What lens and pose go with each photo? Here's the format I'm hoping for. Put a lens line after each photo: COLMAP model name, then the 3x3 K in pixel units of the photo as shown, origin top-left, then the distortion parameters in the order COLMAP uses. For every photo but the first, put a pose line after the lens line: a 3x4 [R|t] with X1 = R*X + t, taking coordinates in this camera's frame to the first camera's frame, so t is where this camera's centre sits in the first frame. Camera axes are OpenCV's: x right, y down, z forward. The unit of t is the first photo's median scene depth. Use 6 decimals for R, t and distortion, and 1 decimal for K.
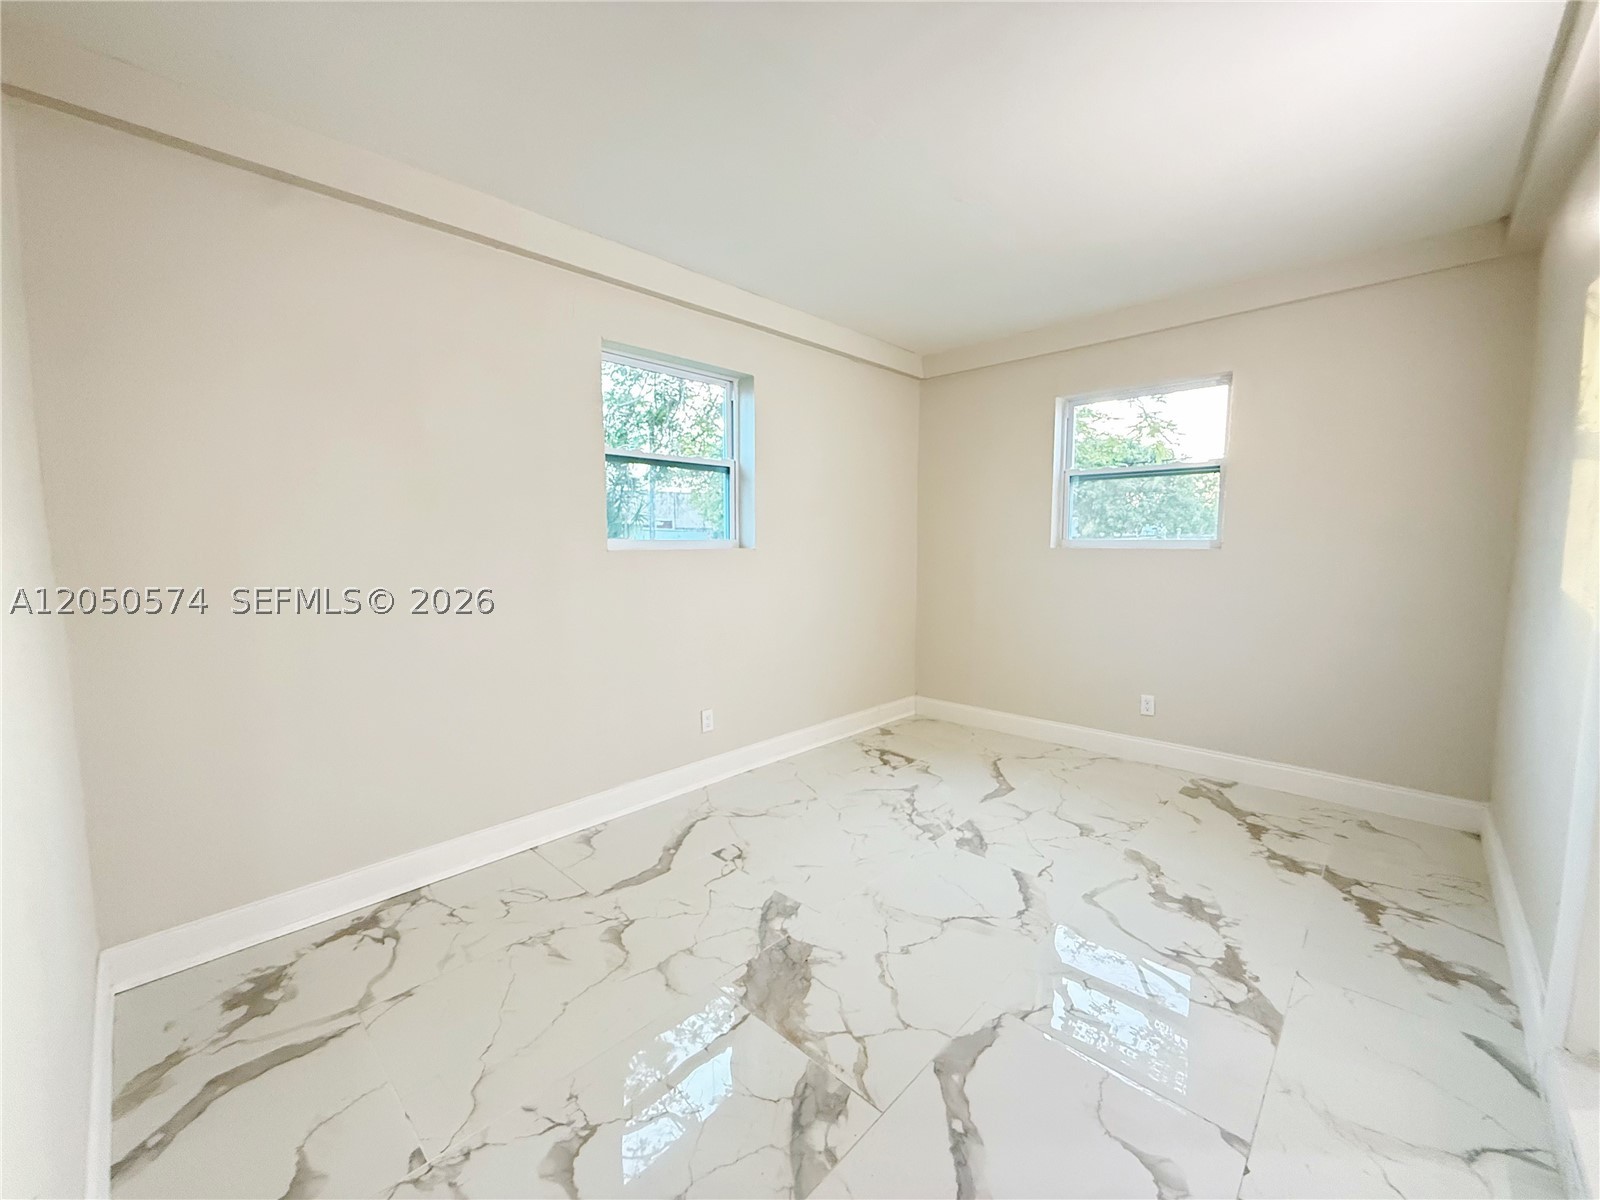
lens RADIAL K [[638.6, 0, 801.3], [0, 638.6, 597.8], [0, 0, 1]] dist [0.005663, 0.000477]
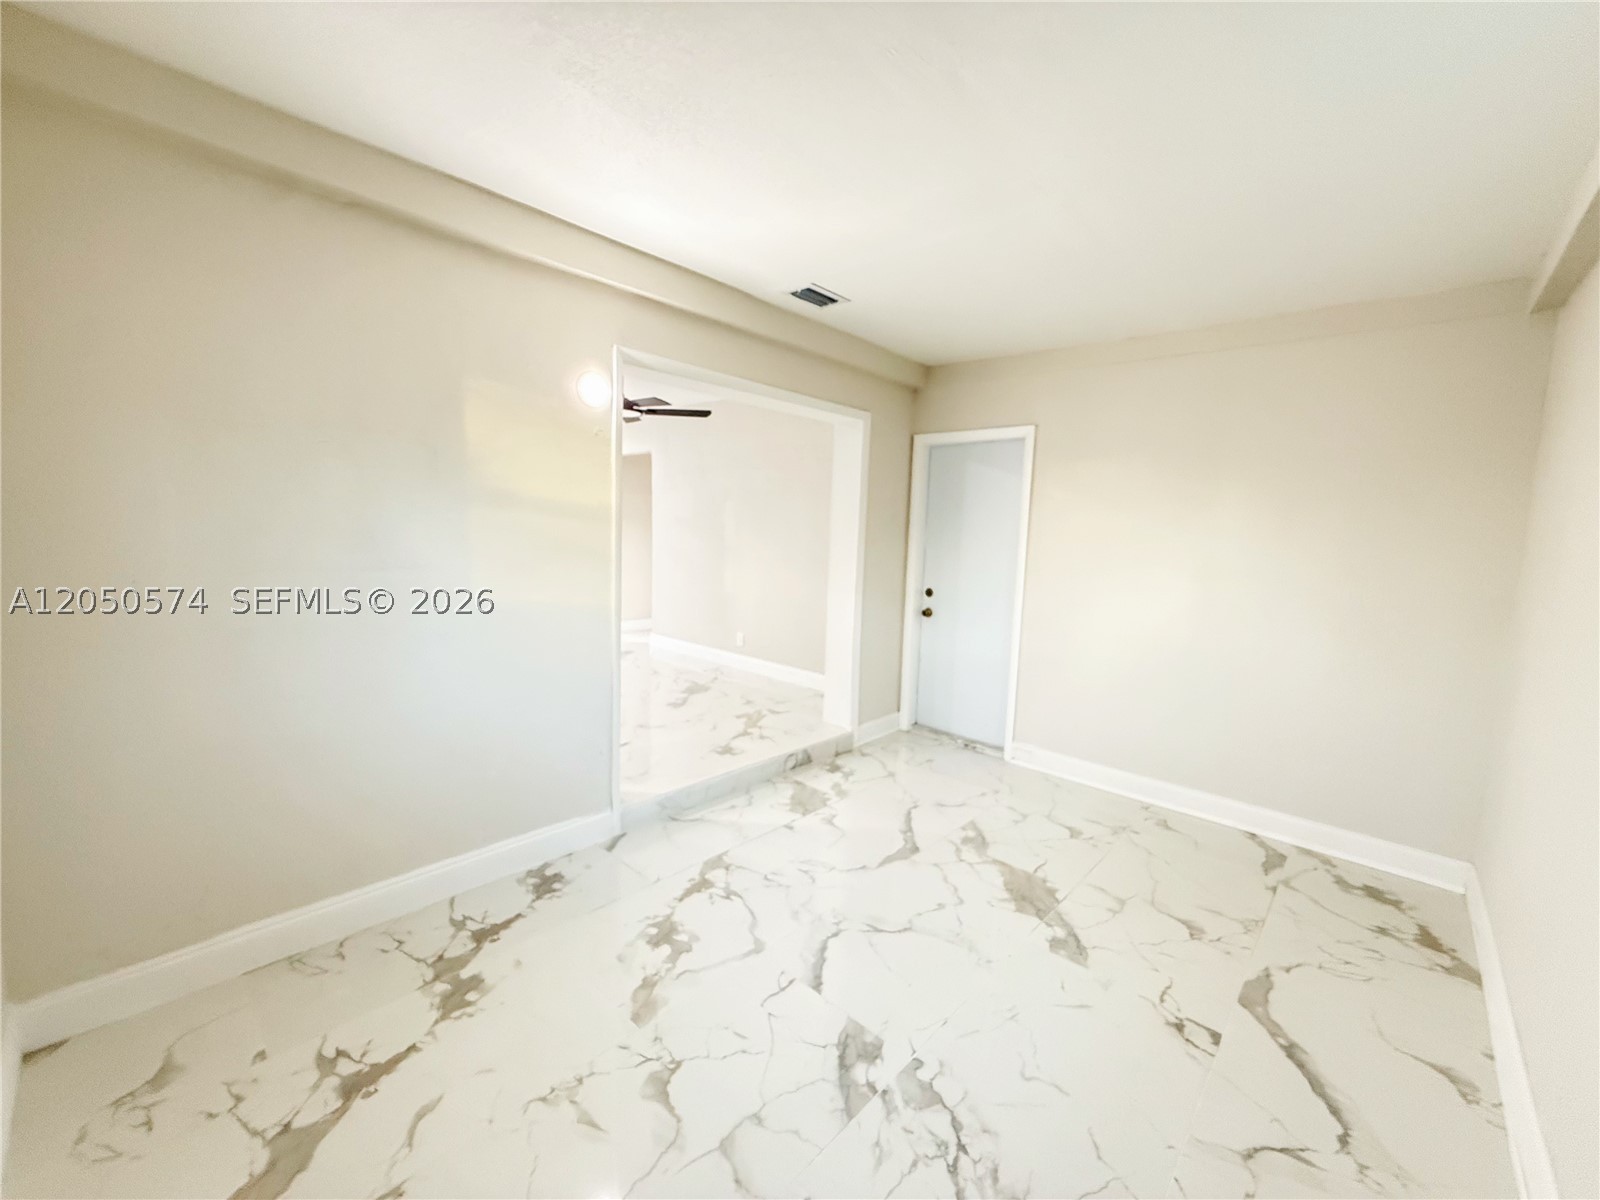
lens RADIAL K [[638.6, 0, 798.8], [0, 638.6, 601.1], [0, 0, 1]] dist [0.005663, 0.000477]
pose [[-0.999436, -0.031567, -0.011466, 0.427714], [-0.033234, 0.978803, 0.202088, -0.250310], [0.004844, 0.202355, -0.979300, 1.895474]]
